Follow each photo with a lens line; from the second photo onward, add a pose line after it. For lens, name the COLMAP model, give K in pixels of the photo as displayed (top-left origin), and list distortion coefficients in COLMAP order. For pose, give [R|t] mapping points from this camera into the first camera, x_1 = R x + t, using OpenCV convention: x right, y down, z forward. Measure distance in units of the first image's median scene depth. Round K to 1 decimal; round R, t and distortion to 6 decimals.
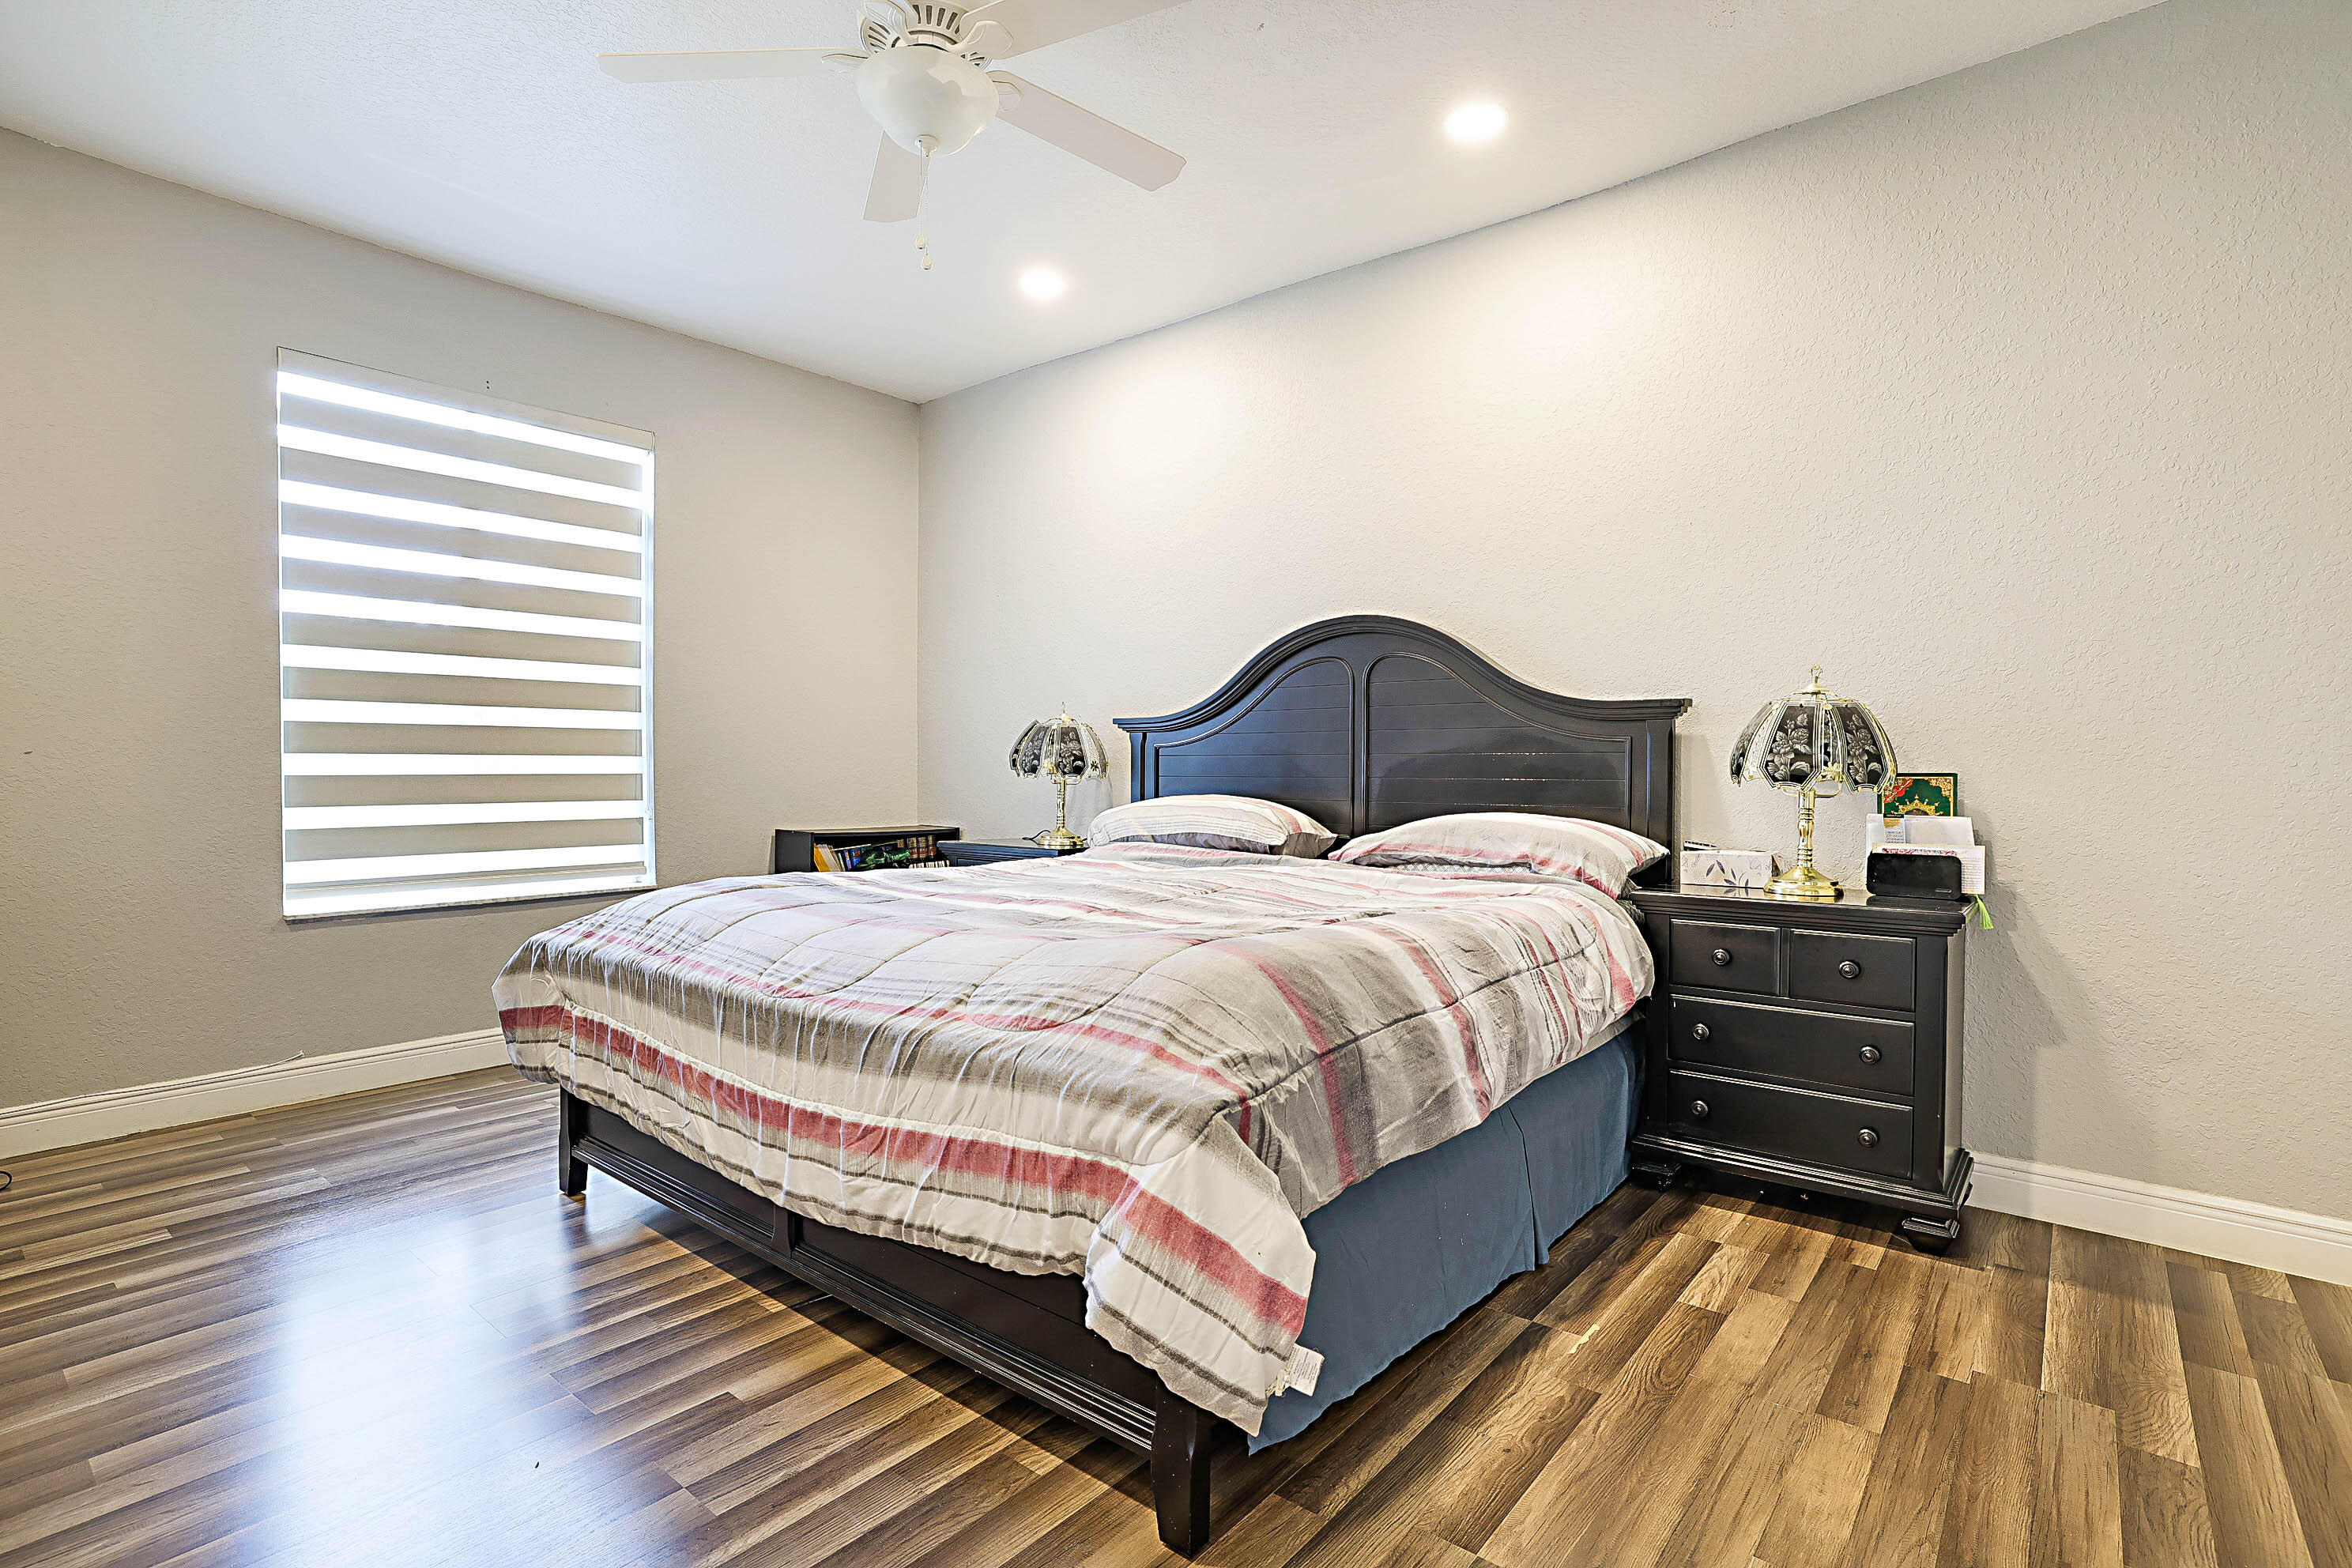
lens RADIAL K [[1141.8, 0, 1176.6], [0, 1141.8, 788.7], [0, 0, 1]] dist [-0.038705, 0.021607]
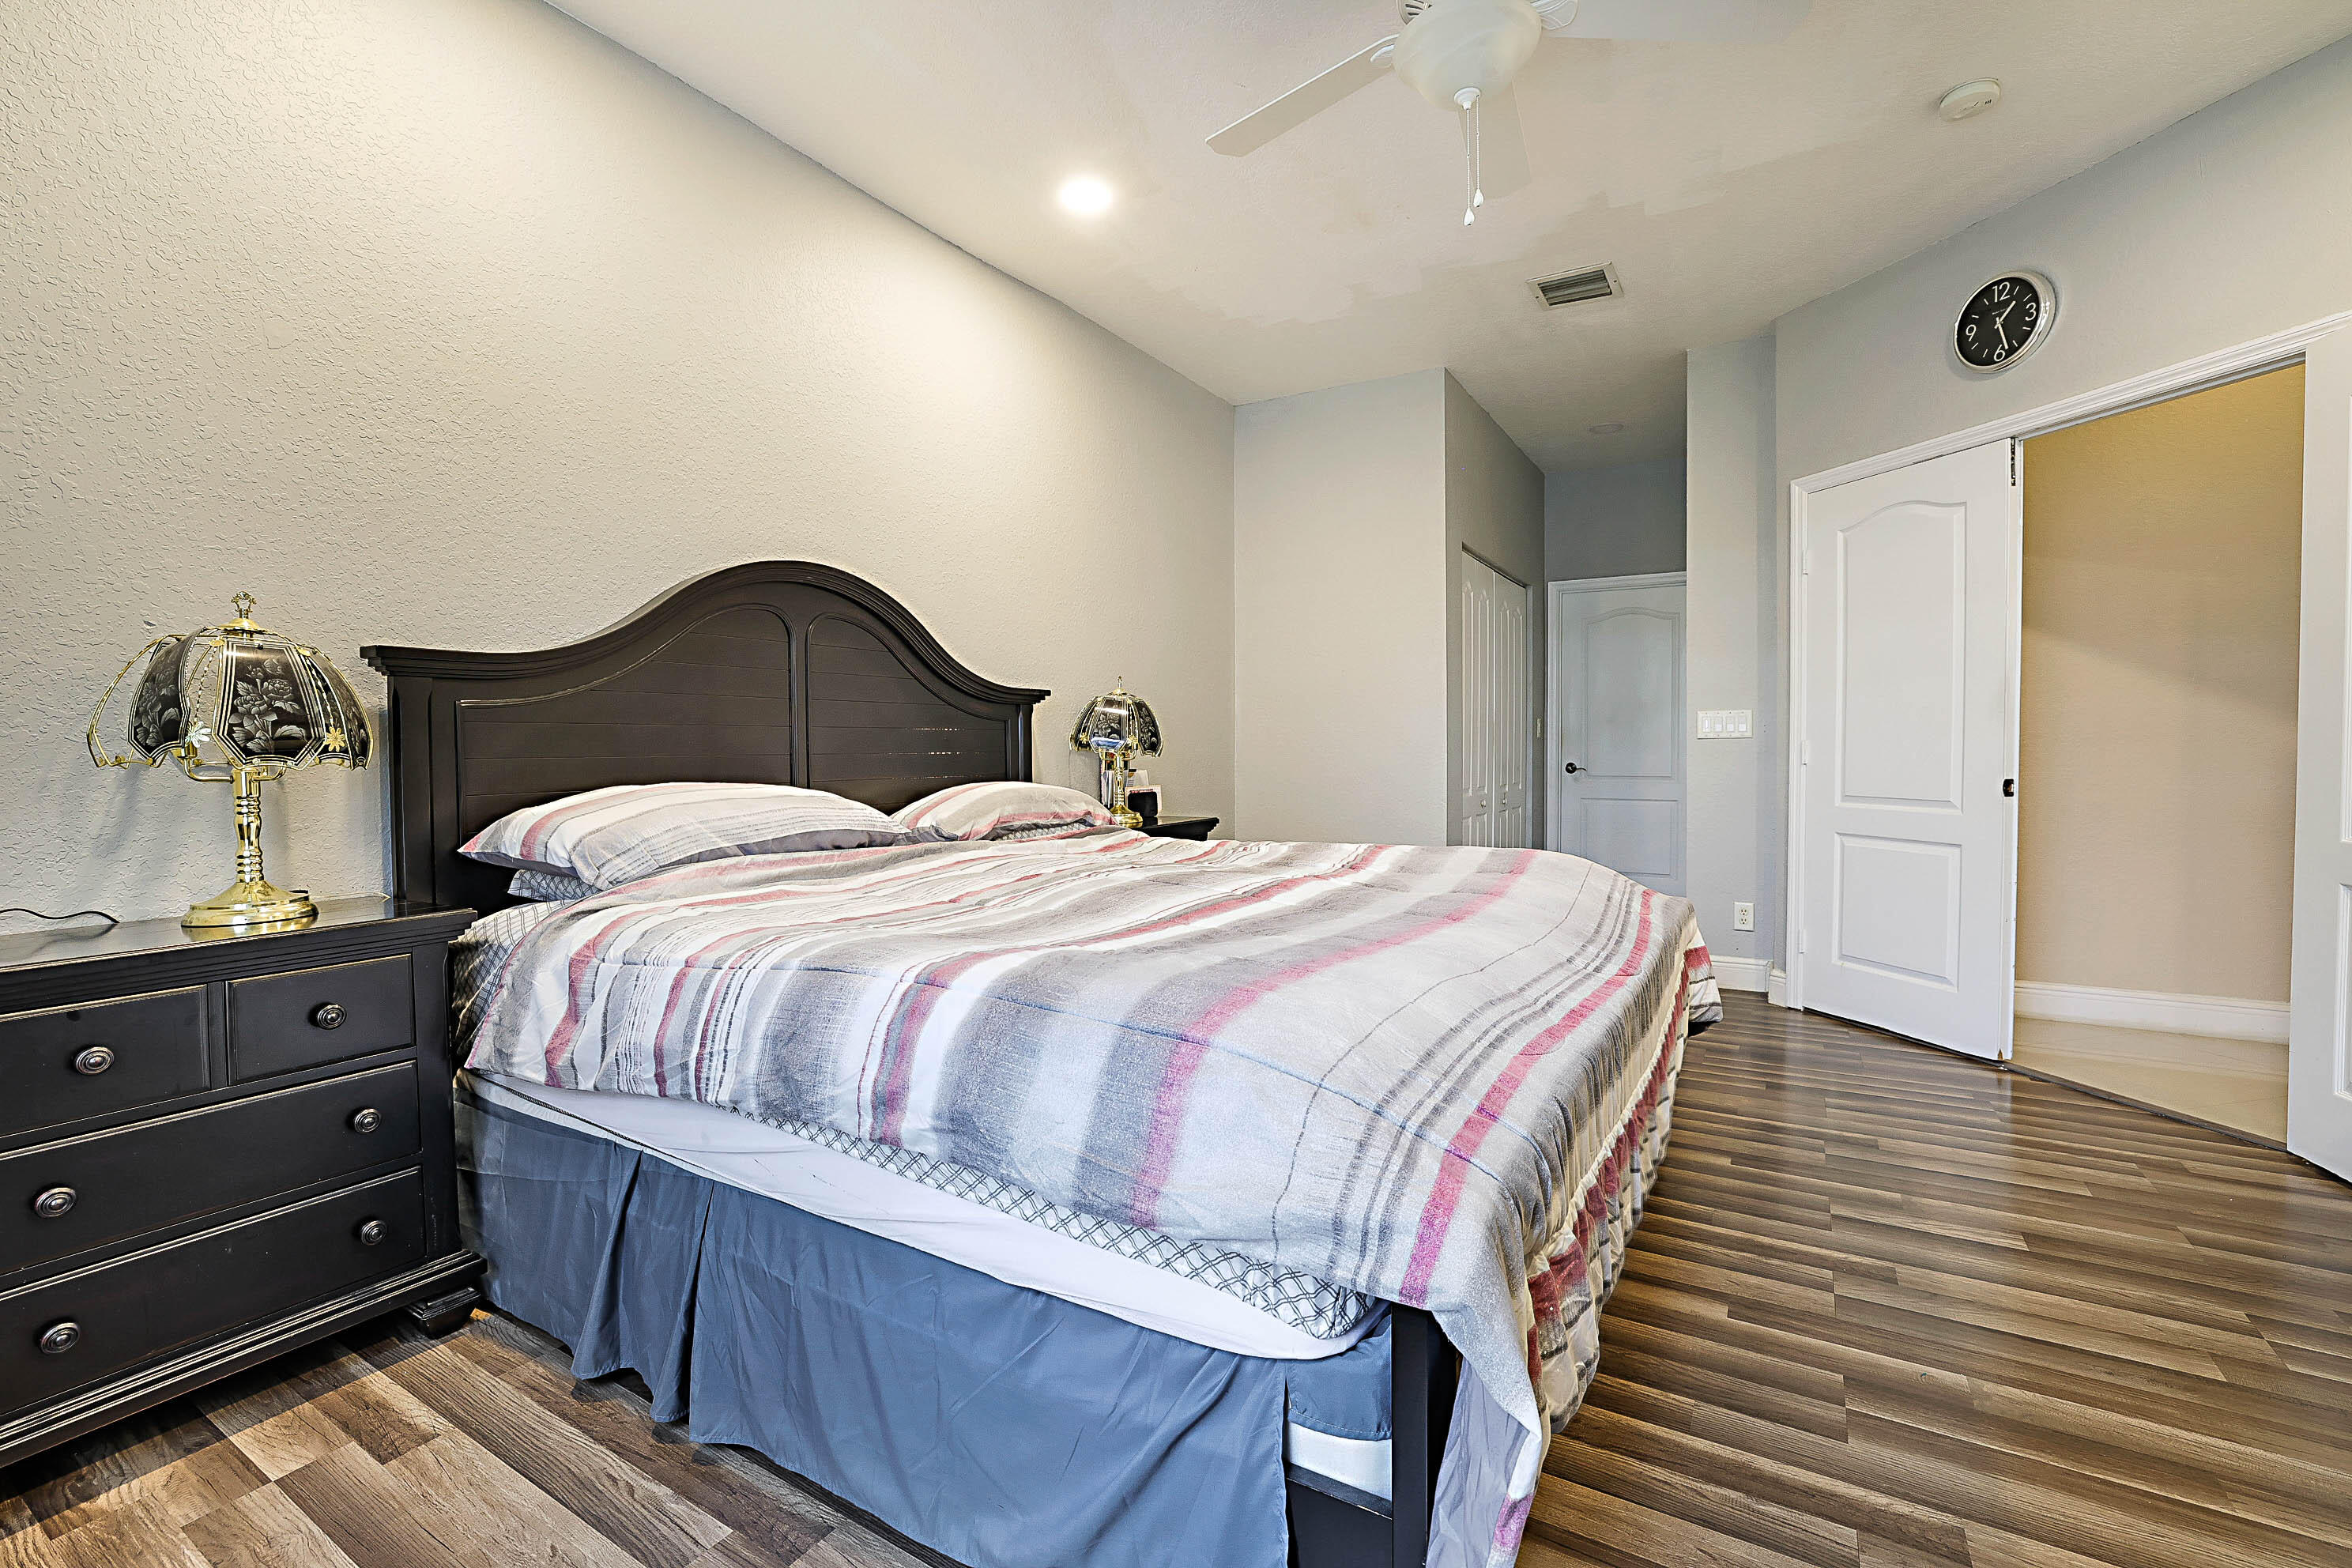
lens RADIAL K [[1024.9, 0, 1178.1], [0, 1024.9, 771.0], [0, 0, 1]] dist [-0.045758, 0.018436]
pose [[-0.156206, -0.034963, 0.987105, -0.777627], [0.010618, 0.999256, 0.037073, -0.025128], [-0.987667, 0.016272, -0.155719, 1.031046]]
